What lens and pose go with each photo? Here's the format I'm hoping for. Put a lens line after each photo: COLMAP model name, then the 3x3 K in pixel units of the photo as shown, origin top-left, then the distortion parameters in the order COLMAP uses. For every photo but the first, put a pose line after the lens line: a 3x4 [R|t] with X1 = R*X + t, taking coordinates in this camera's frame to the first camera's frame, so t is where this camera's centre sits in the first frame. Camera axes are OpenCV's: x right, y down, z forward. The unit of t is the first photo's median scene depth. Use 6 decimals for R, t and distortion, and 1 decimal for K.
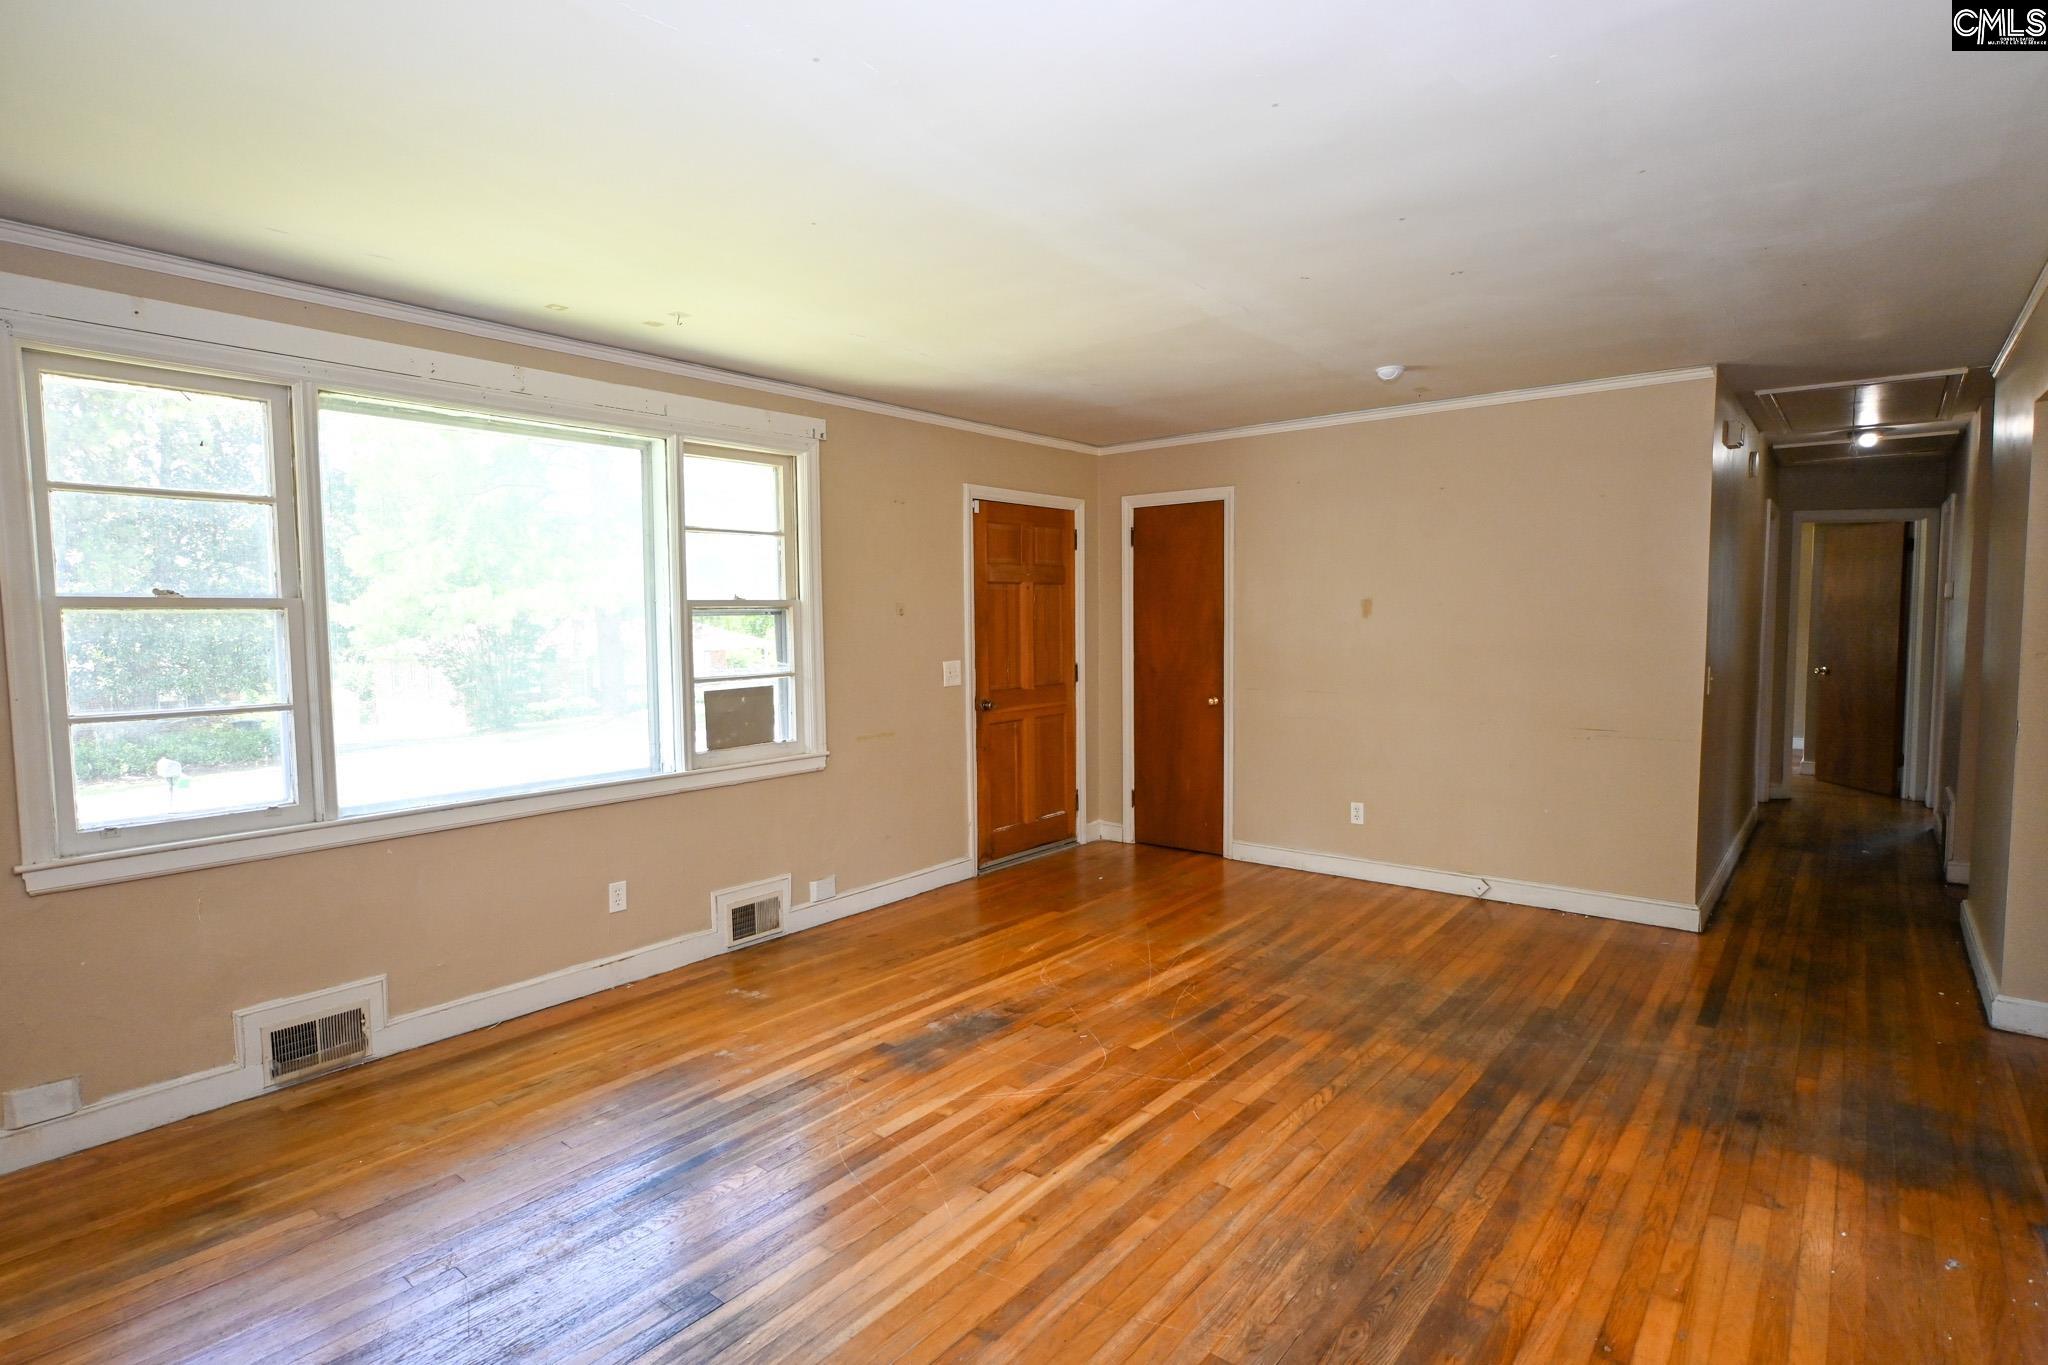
lens RADIAL K [[1033.5, 0, 1030.5], [0, 1033.5, 684.0], [0, 0, 1]] dist [-0.002592, 0.002004]
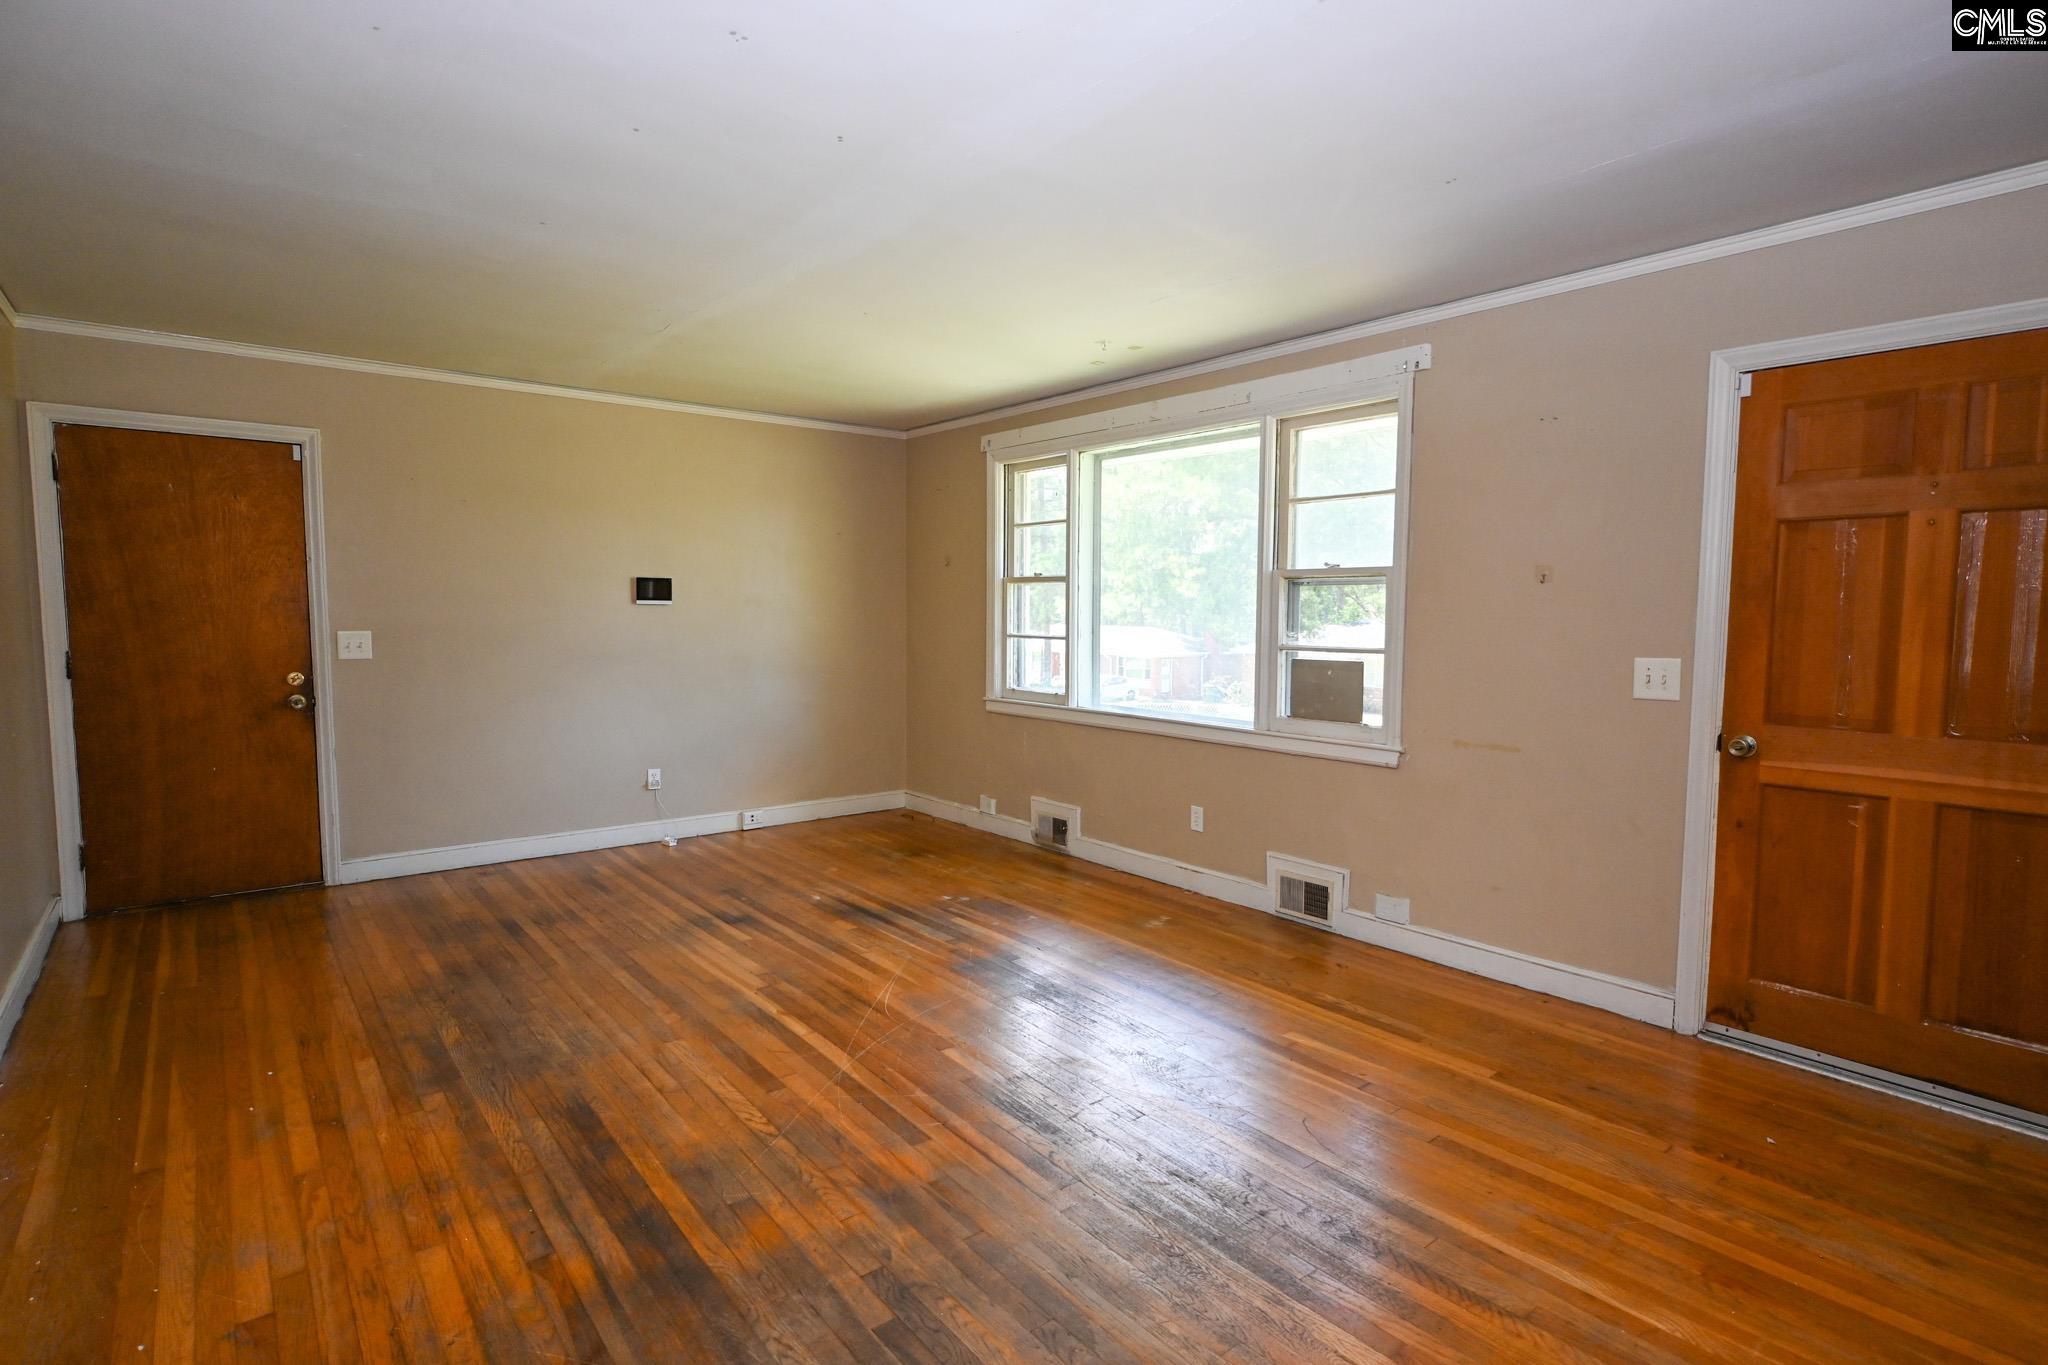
lens RADIAL K [[1033.5, 0, 1030.5], [0, 1033.5, 684.0], [0, 0, 1]] dist [-0.002592, 0.002004]
pose [[-0.213754, 0.080634, -0.973554, 0.990228], [-0.071742, 0.992601, 0.097963, -0.067073], [0.974250, 0.090784, -0.206388, 1.286216]]
